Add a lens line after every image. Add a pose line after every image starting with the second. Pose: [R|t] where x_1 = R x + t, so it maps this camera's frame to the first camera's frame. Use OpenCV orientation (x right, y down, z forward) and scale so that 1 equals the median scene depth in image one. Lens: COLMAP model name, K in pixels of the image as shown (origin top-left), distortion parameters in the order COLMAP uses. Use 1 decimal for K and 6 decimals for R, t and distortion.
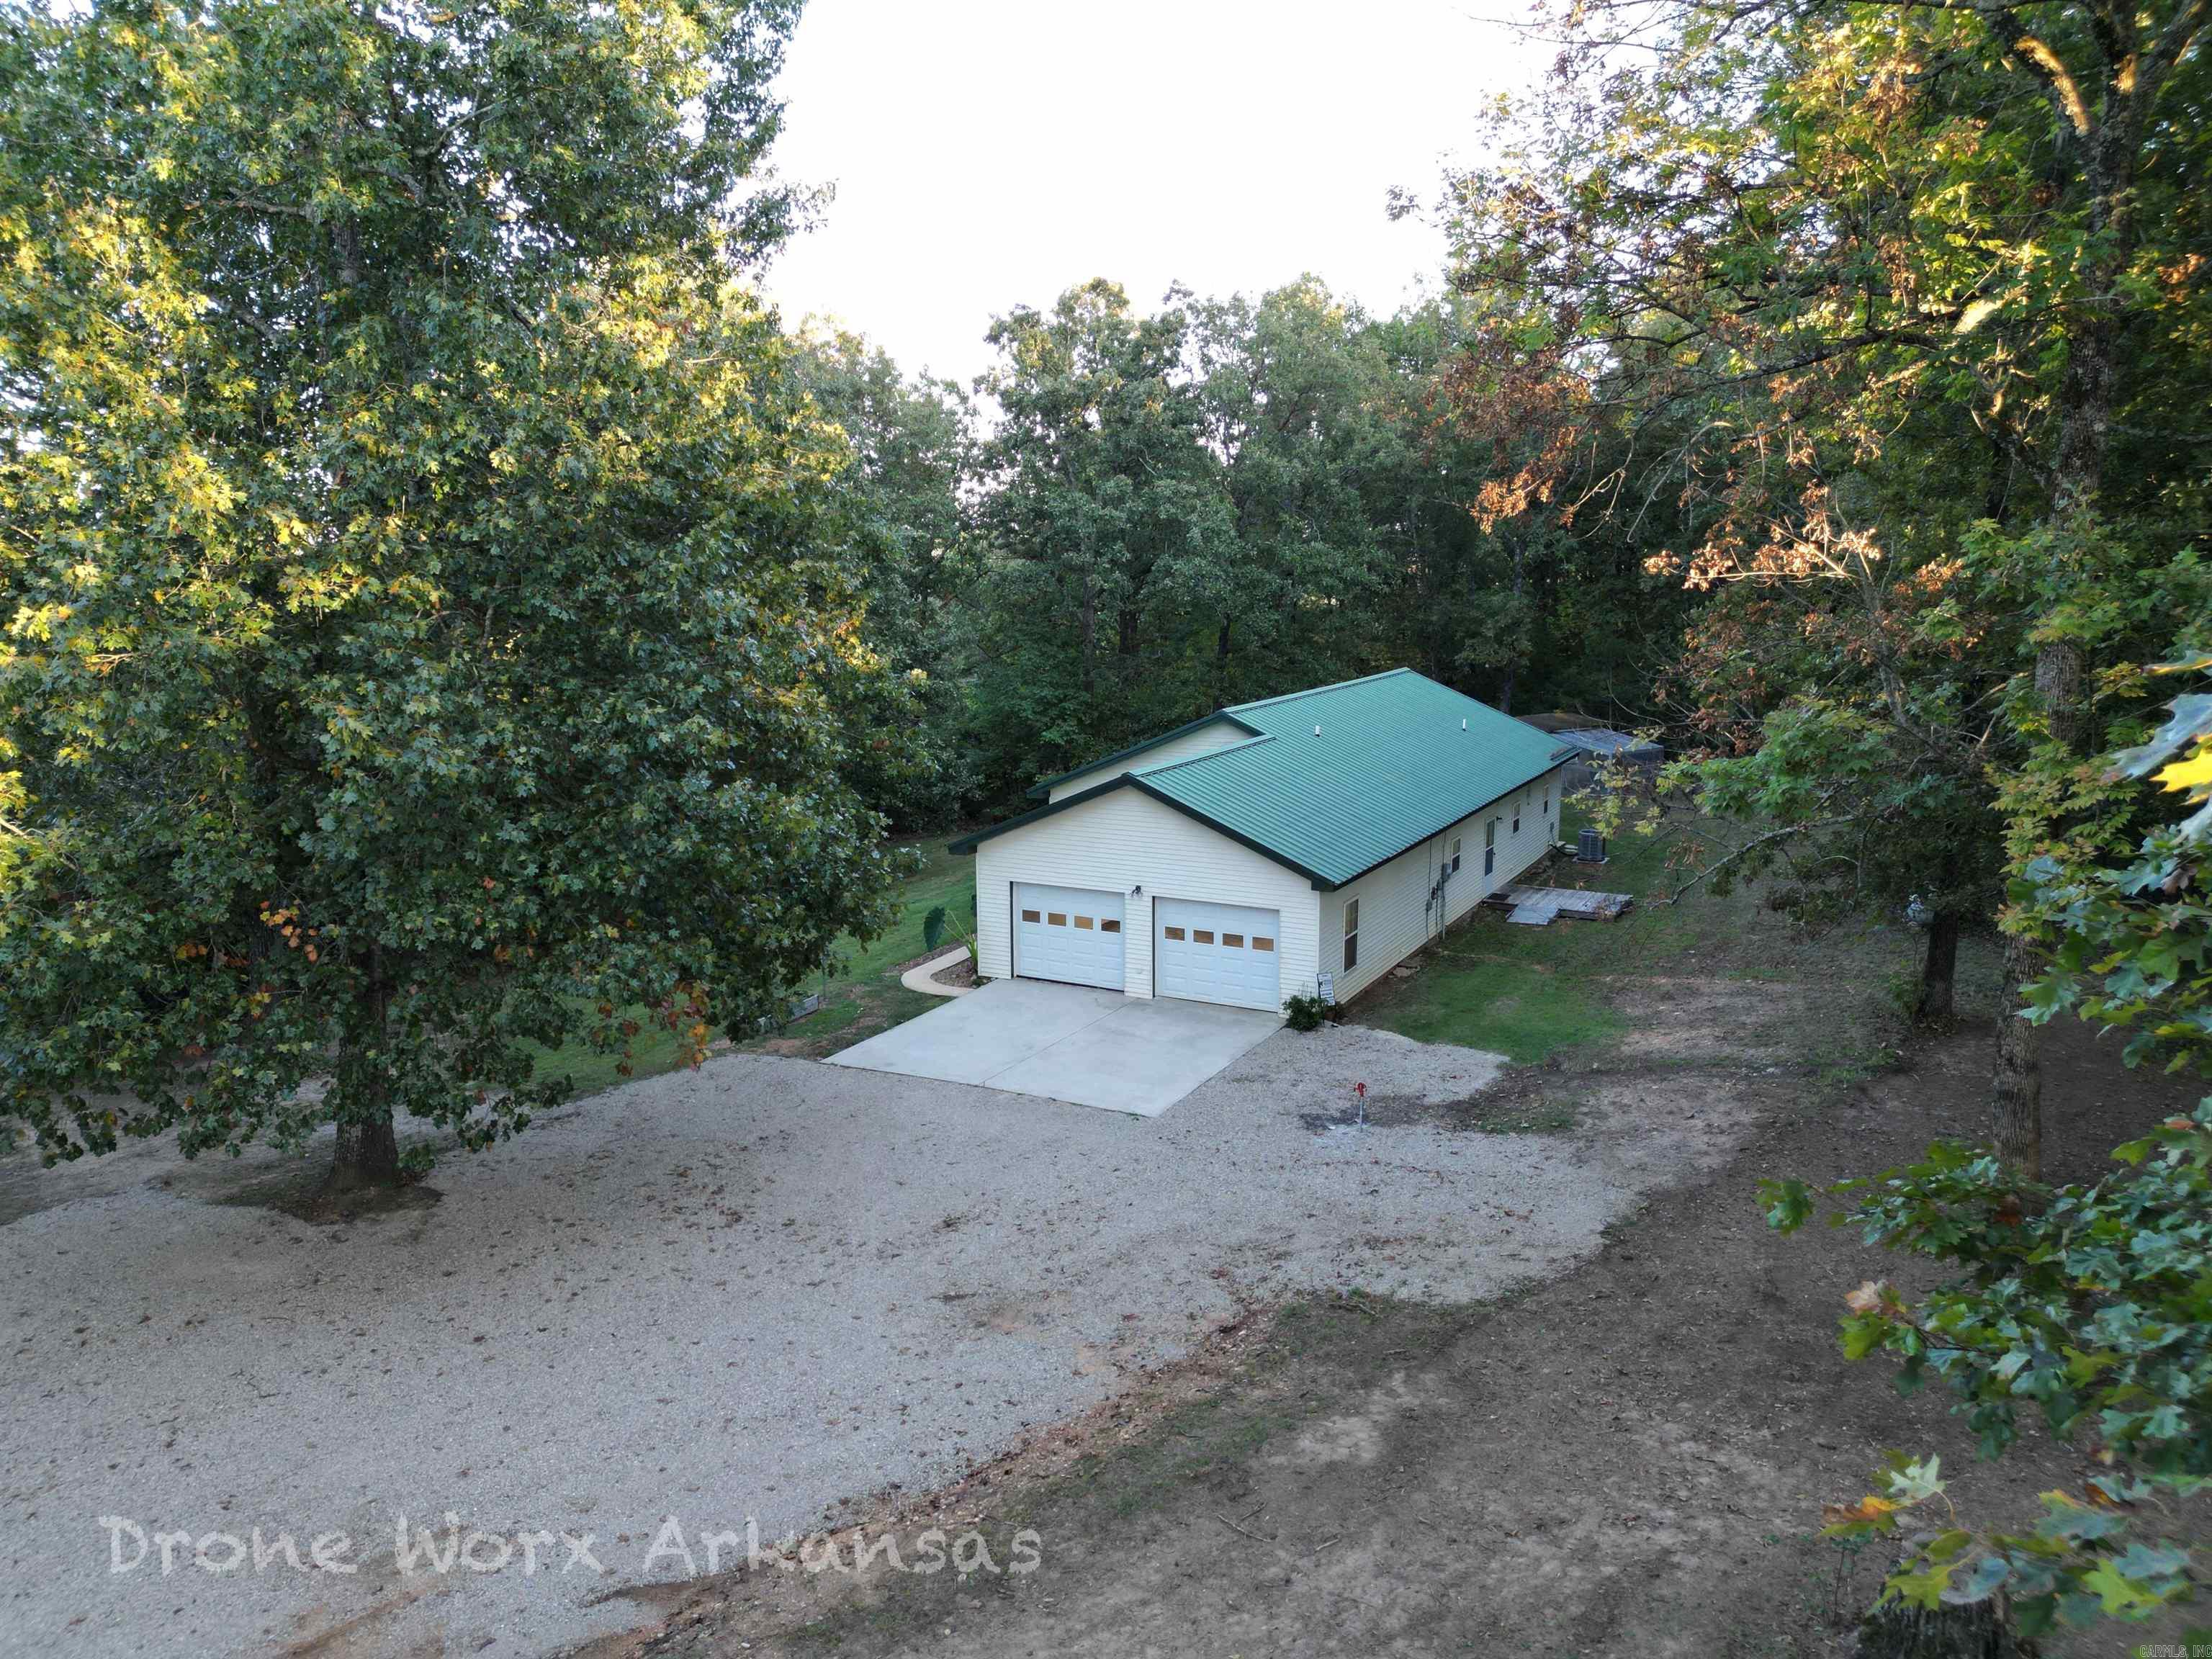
lens RADIAL K [[1552.6, 0, 1106.0], [0, 1552.6, 829.5], [0, 0, 1]] dist [0.070153, -0.082675]
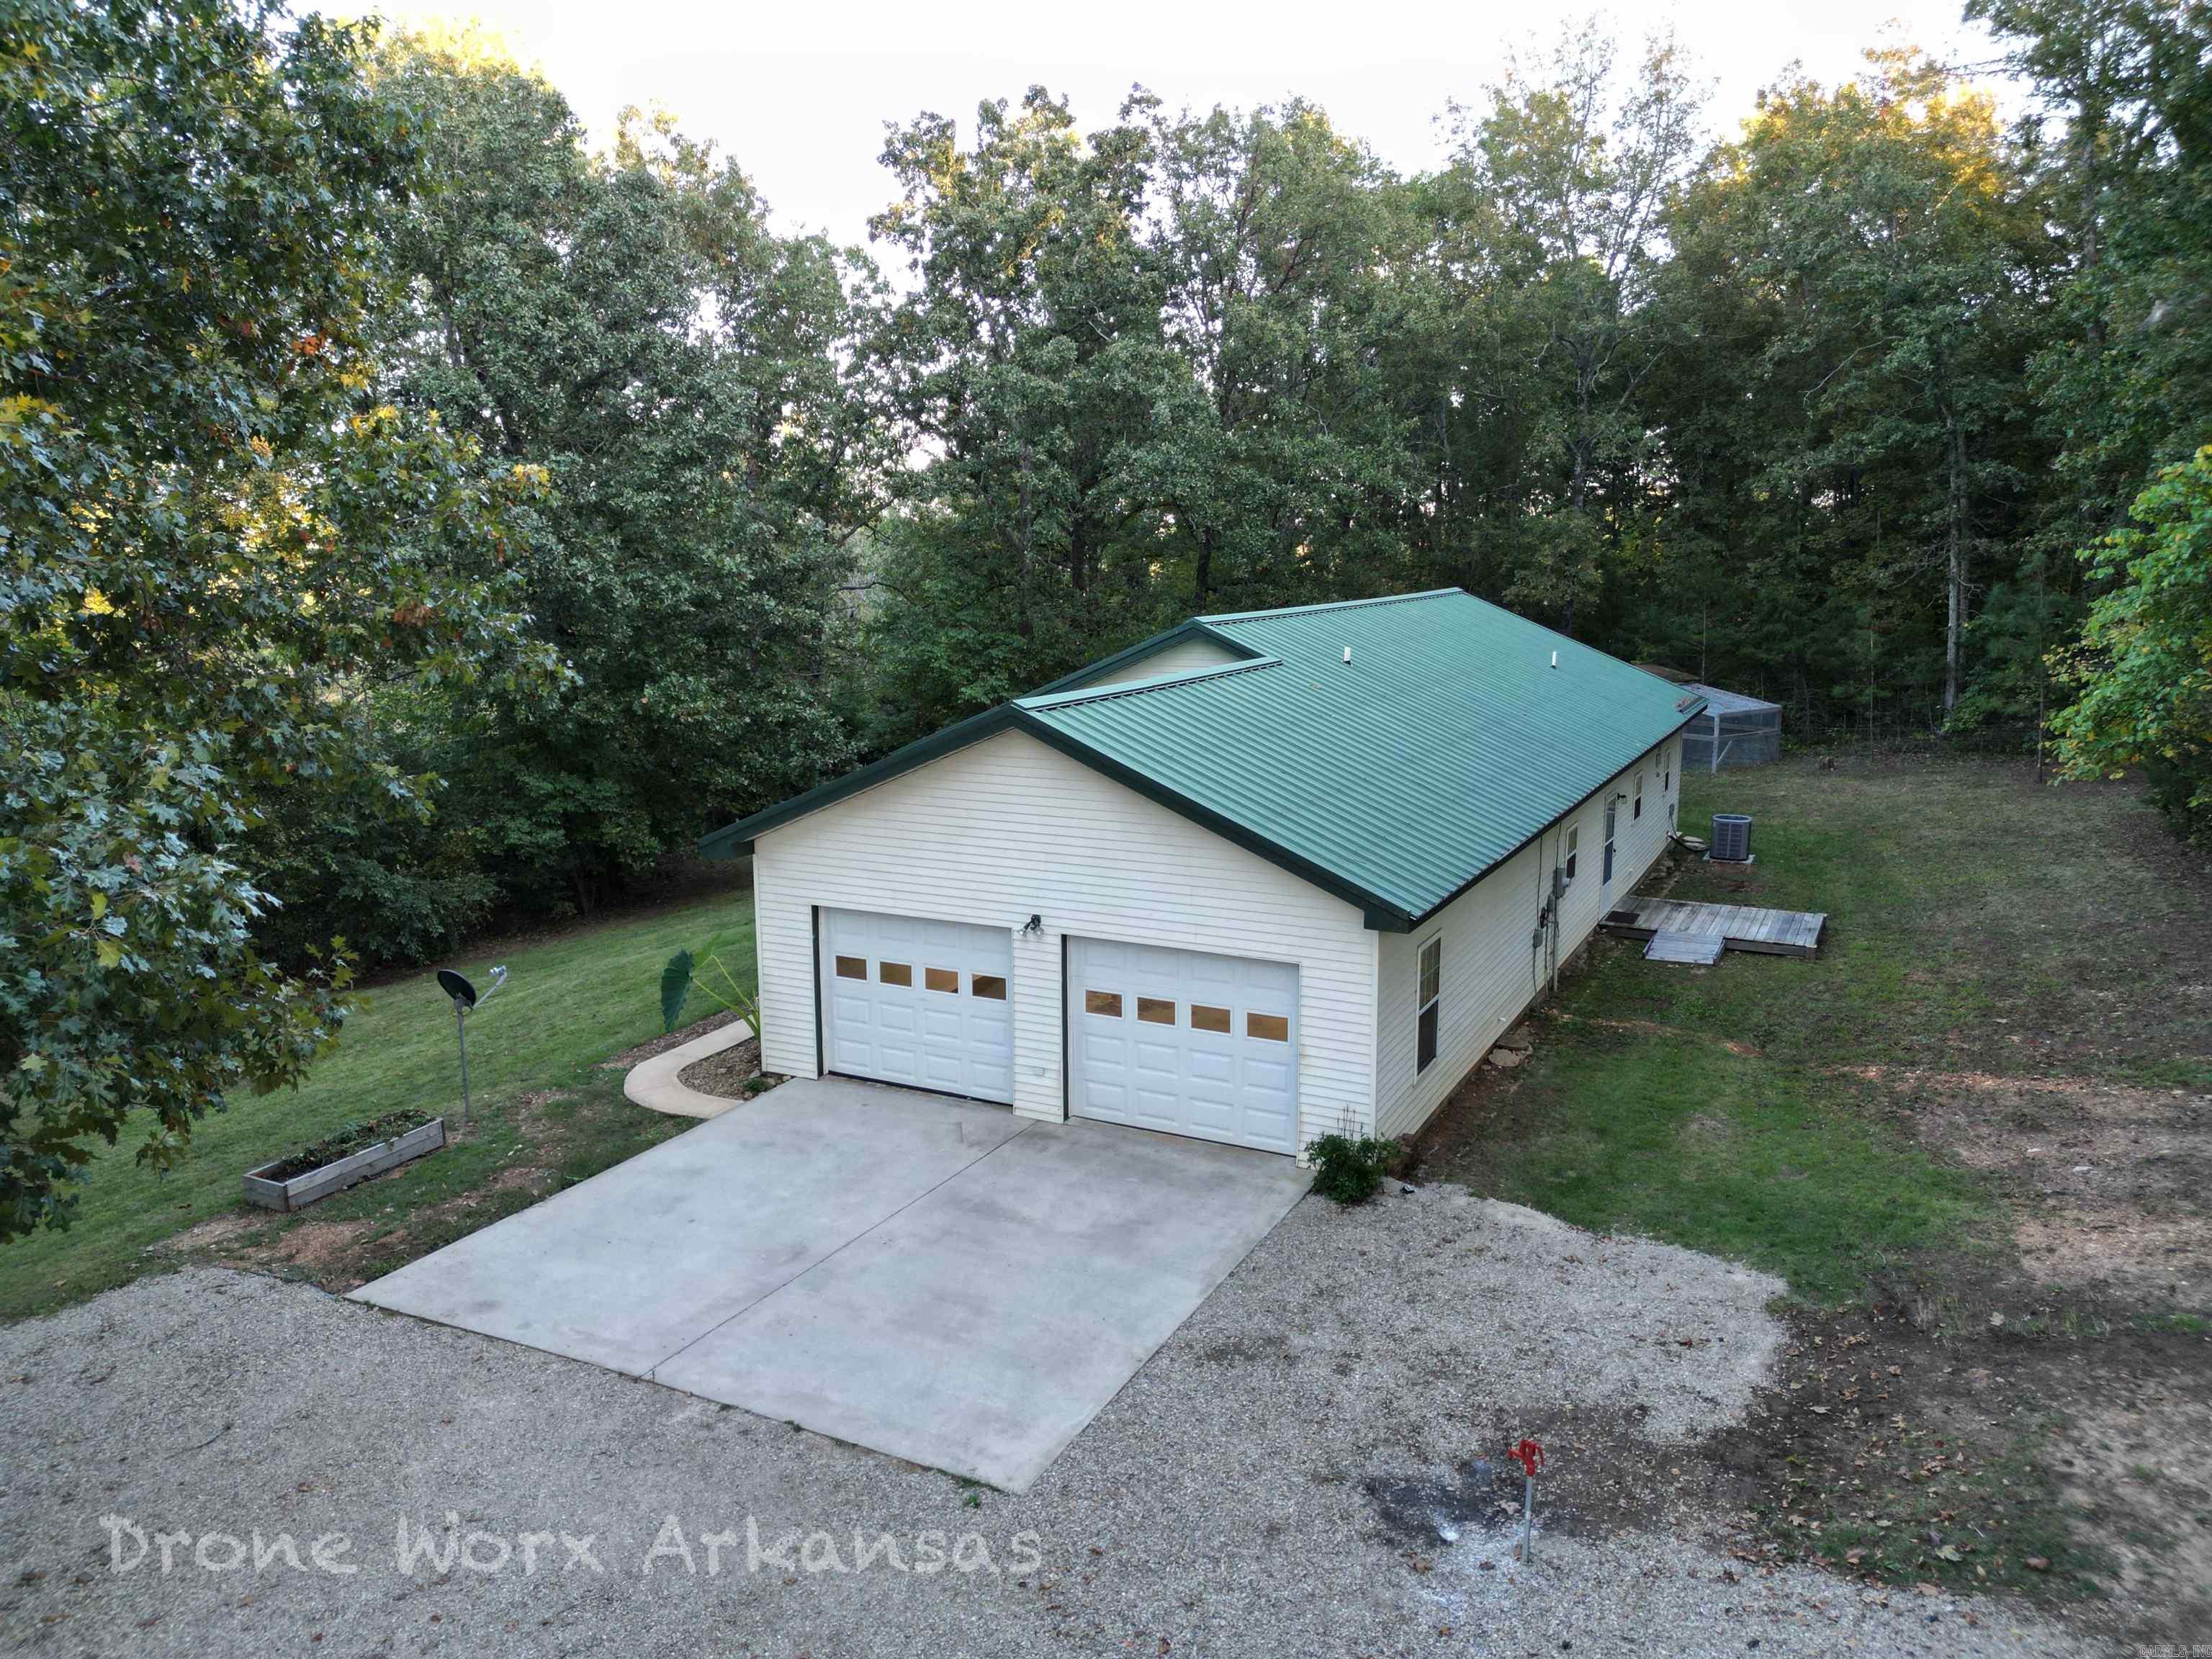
lens RADIAL K [[1552.6, 0, 1106.0], [0, 1552.6, 829.5], [0, 0, 1]] dist [0.070153, -0.082675]
pose [[0.999950, -0.002940, 0.009562, 0.038002], [0.002888, 0.999981, 0.005489, 0.003152], [-0.009578, -0.005461, 0.999939, 0.433032]]
